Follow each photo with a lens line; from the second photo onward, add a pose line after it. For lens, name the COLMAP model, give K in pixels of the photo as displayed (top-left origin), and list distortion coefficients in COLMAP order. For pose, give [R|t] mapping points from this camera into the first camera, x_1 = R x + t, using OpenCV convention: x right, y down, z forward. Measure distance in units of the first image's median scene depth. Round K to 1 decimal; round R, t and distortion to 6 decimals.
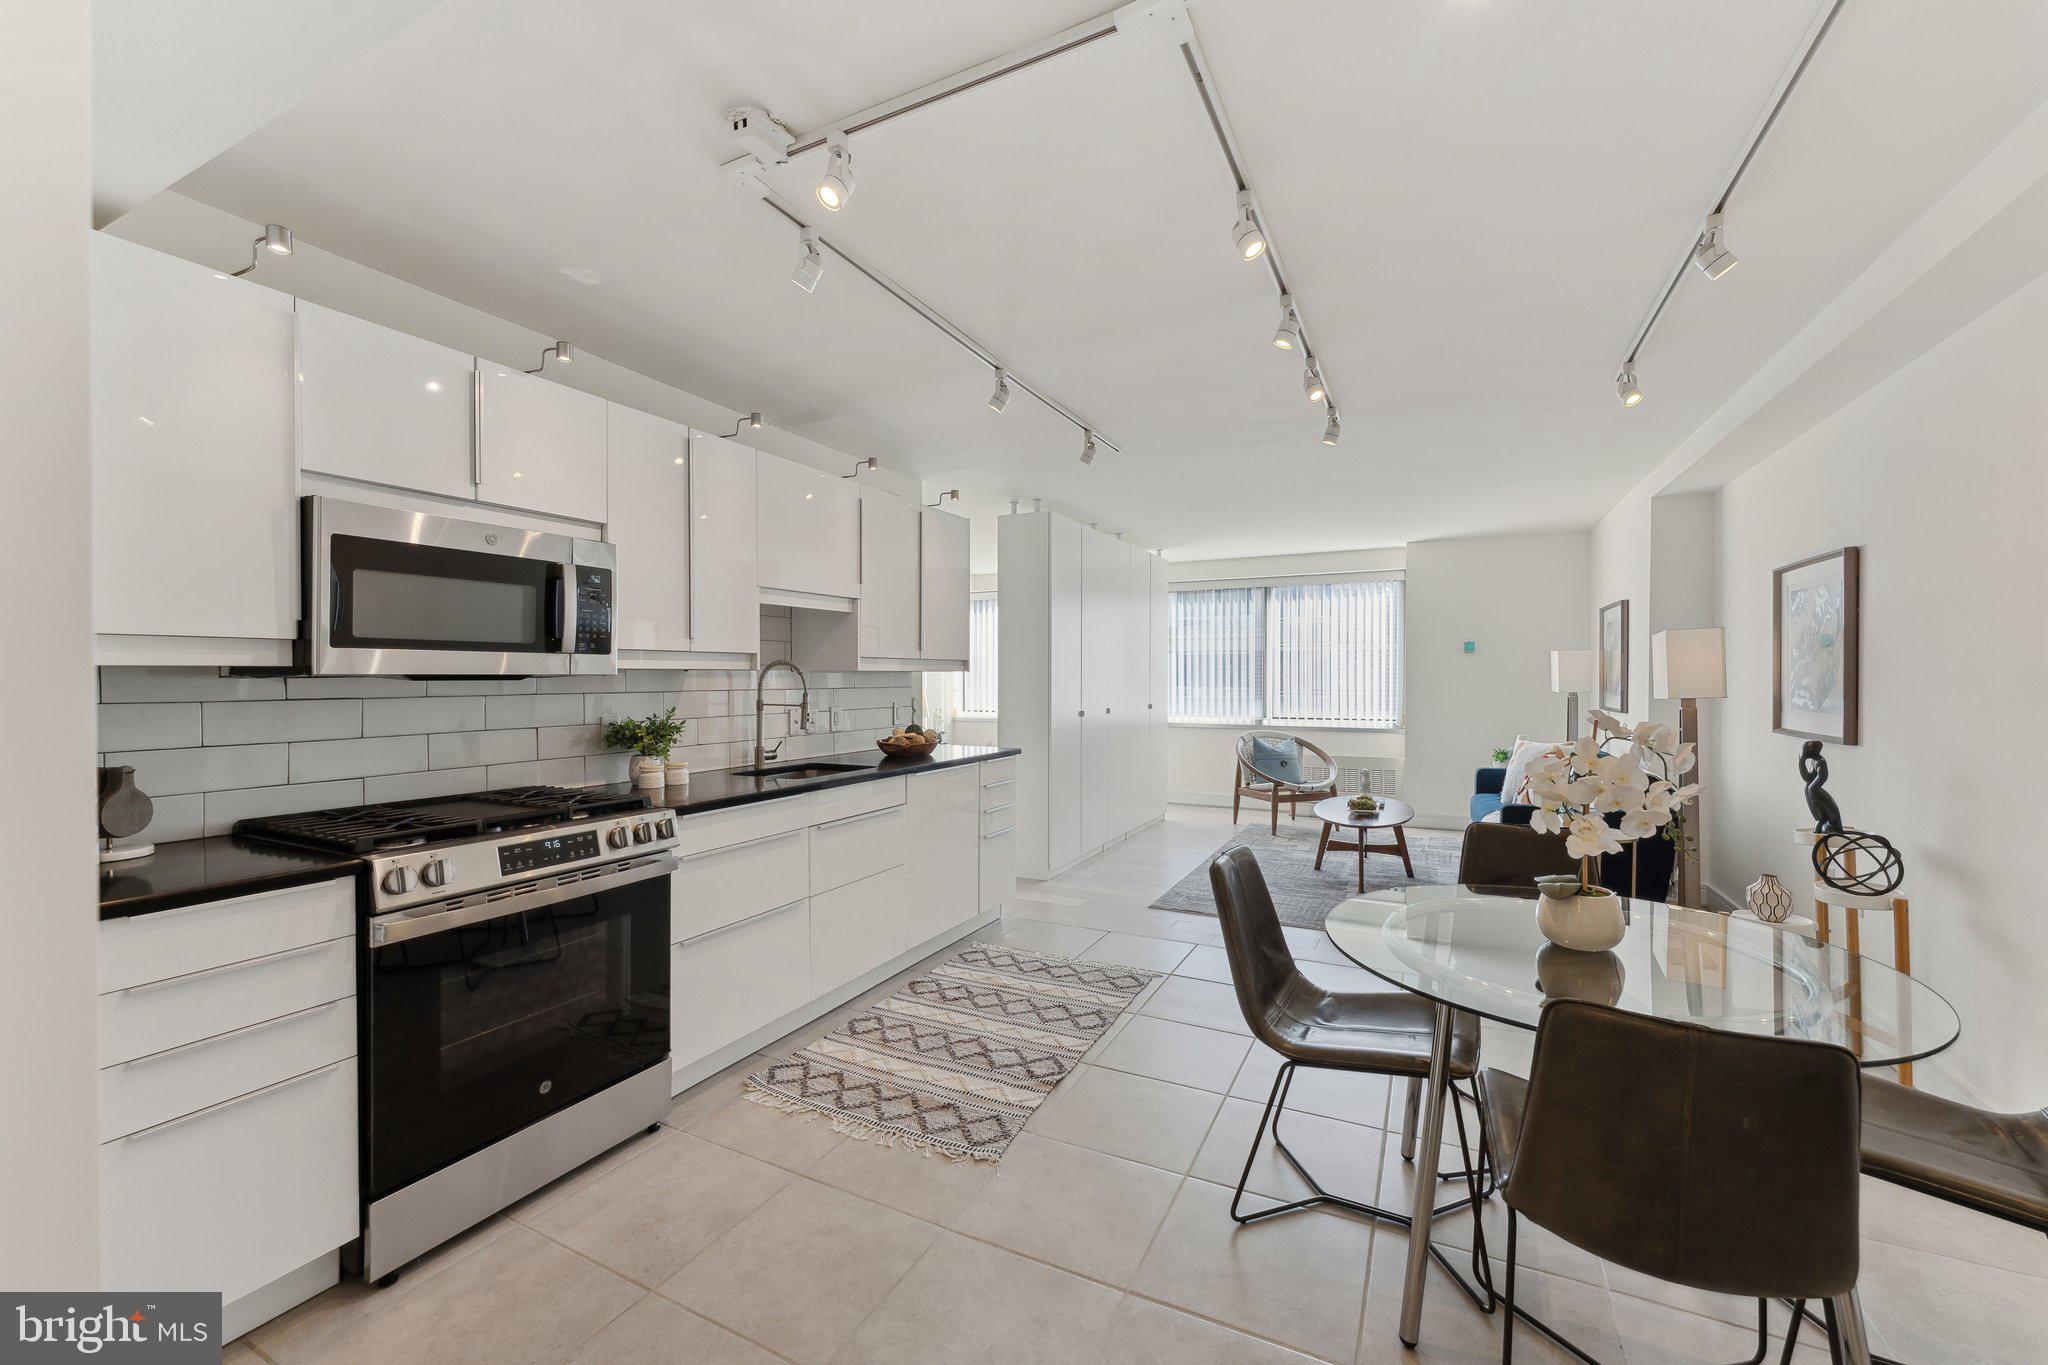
lens RADIAL K [[816.5, 0, 1024.1], [0, 816.5, 681.3], [0, 0, 1]] dist [-0.001764, 0.002260]
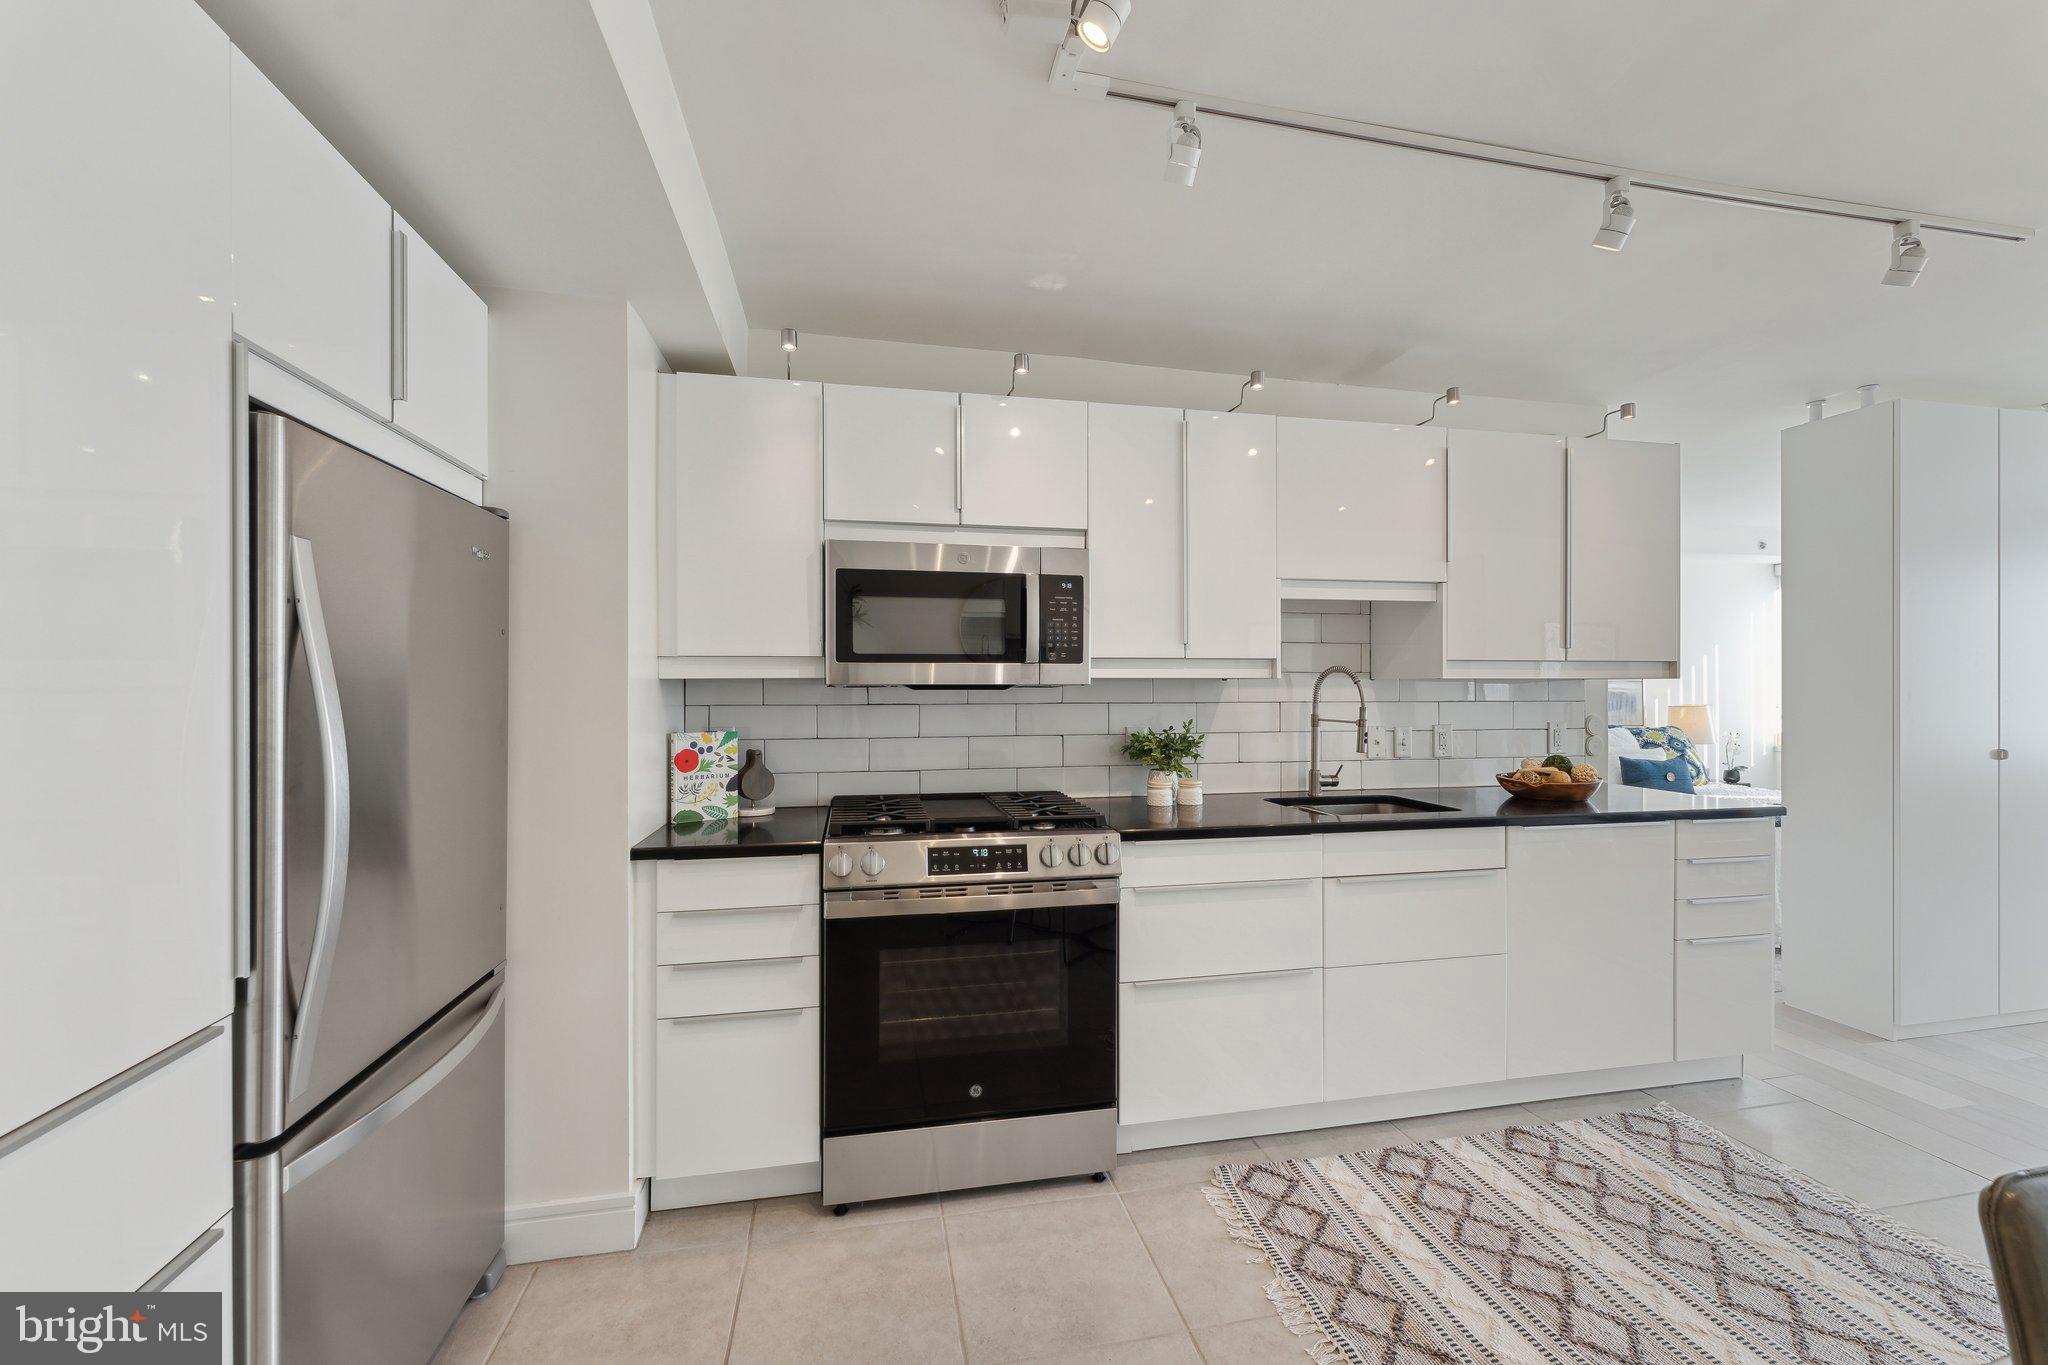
lens RADIAL K [[816.5, 0, 1026.2], [0, 816.5, 683.6], [0, 0, 1]] dist [-0.001764, 0.002260]
pose [[0.626121, -0.001930, -0.779724, 0.197560], [-0.005043, 0.999966, -0.006525, -0.002038], [0.779710, 0.008017, 0.626090, 0.331599]]
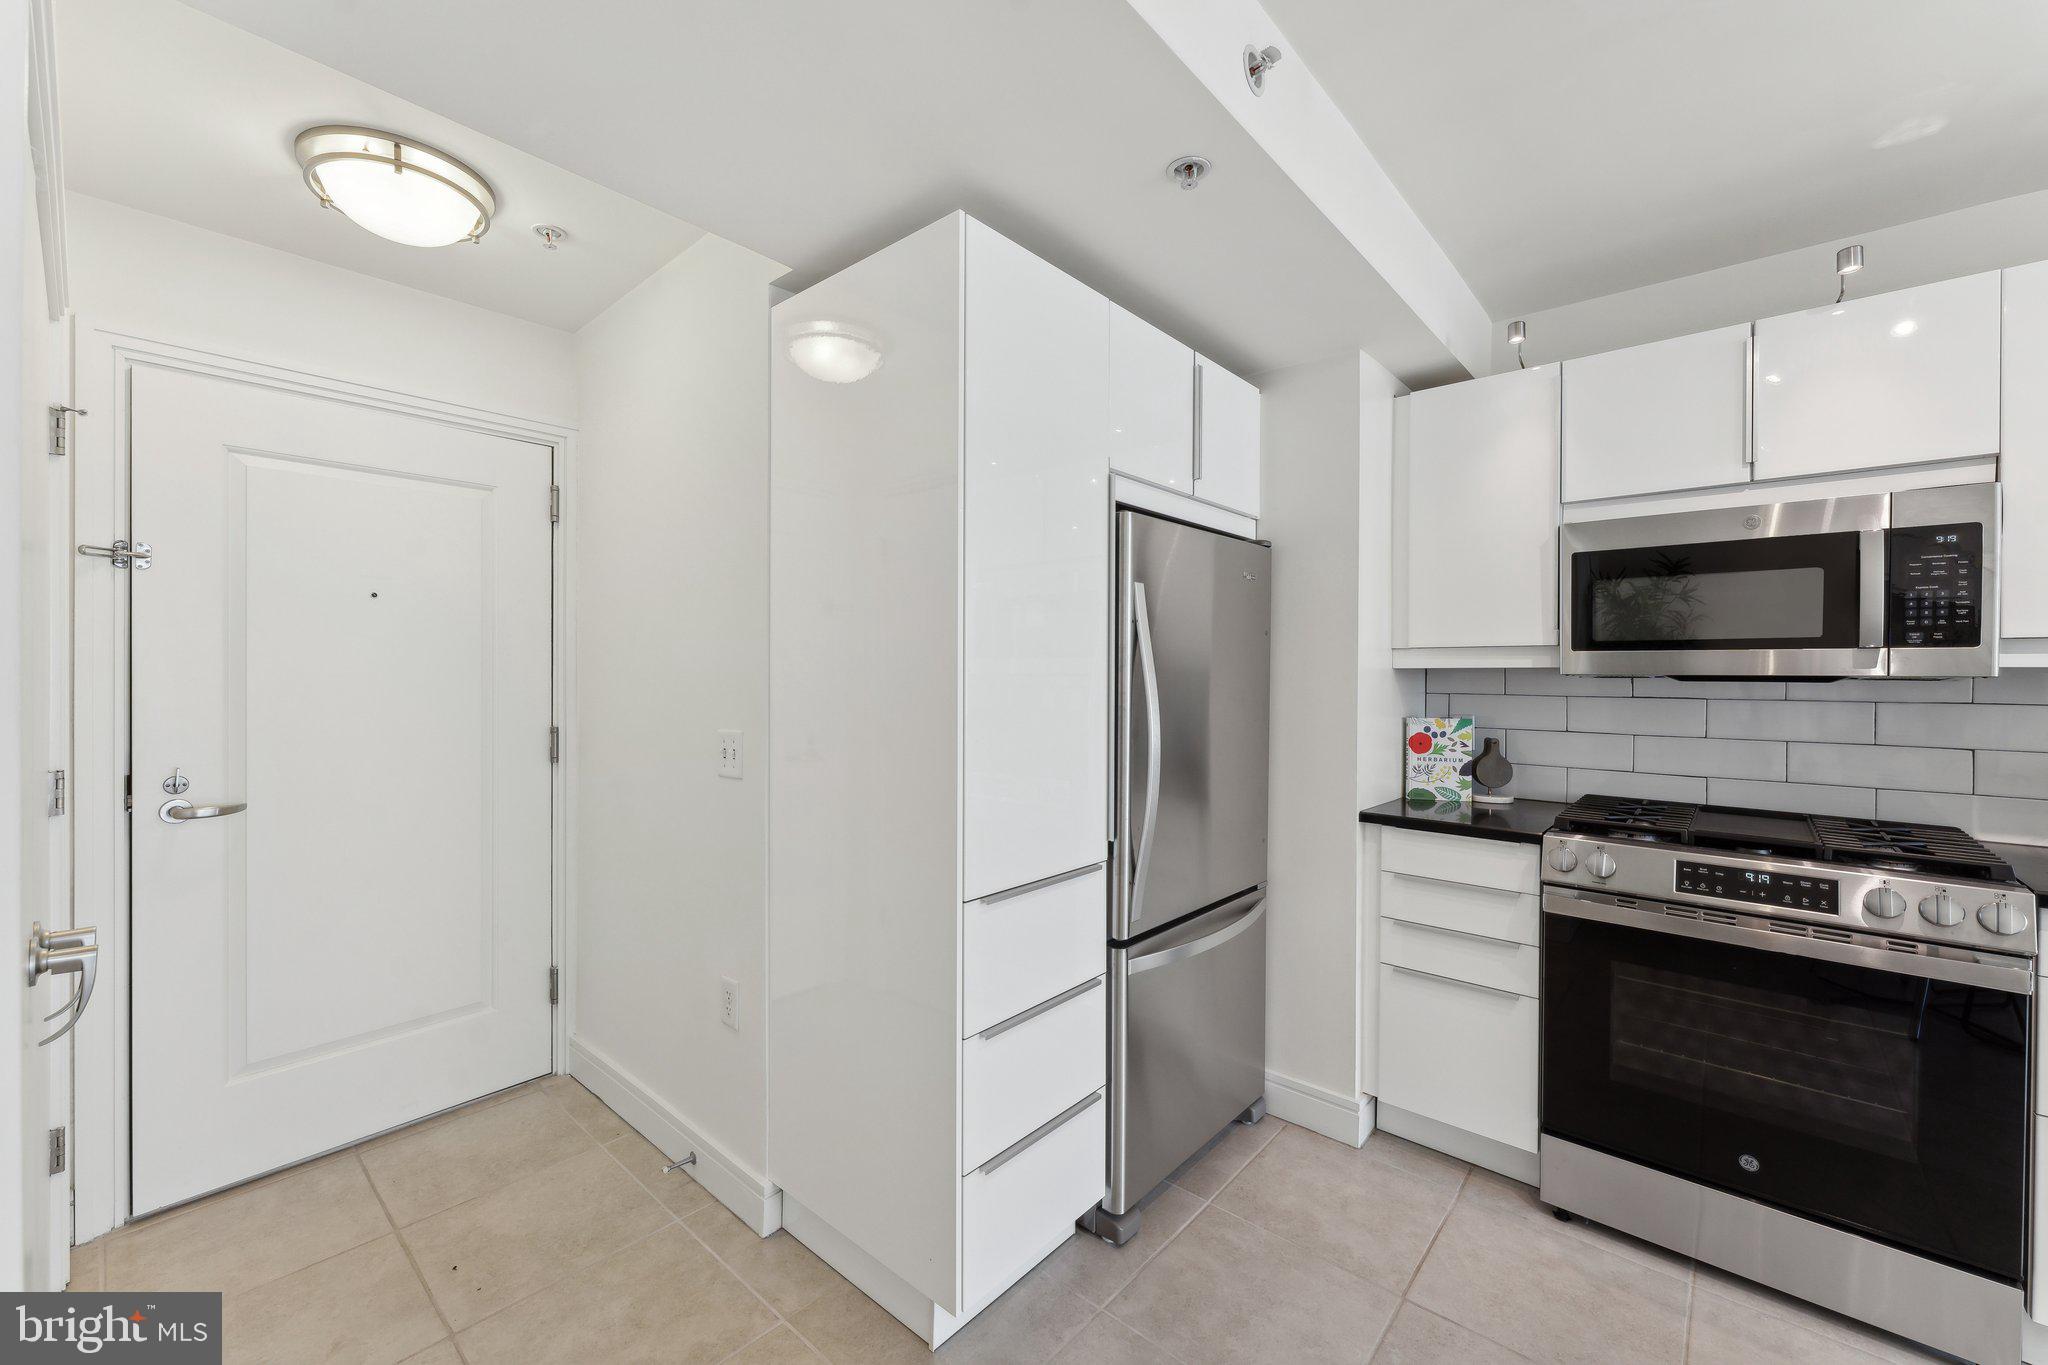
lens RADIAL K [[816.5, 0, 1026.6], [0, 816.5, 675.4], [0, 0, 1]] dist [-0.001764, 0.002260]
pose [[-0.248660, 0.001308, -0.968590, 0.338082], [-0.013629, 0.999895, 0.004849, -0.001209], [0.968495, 0.014407, -0.248616, 0.387111]]
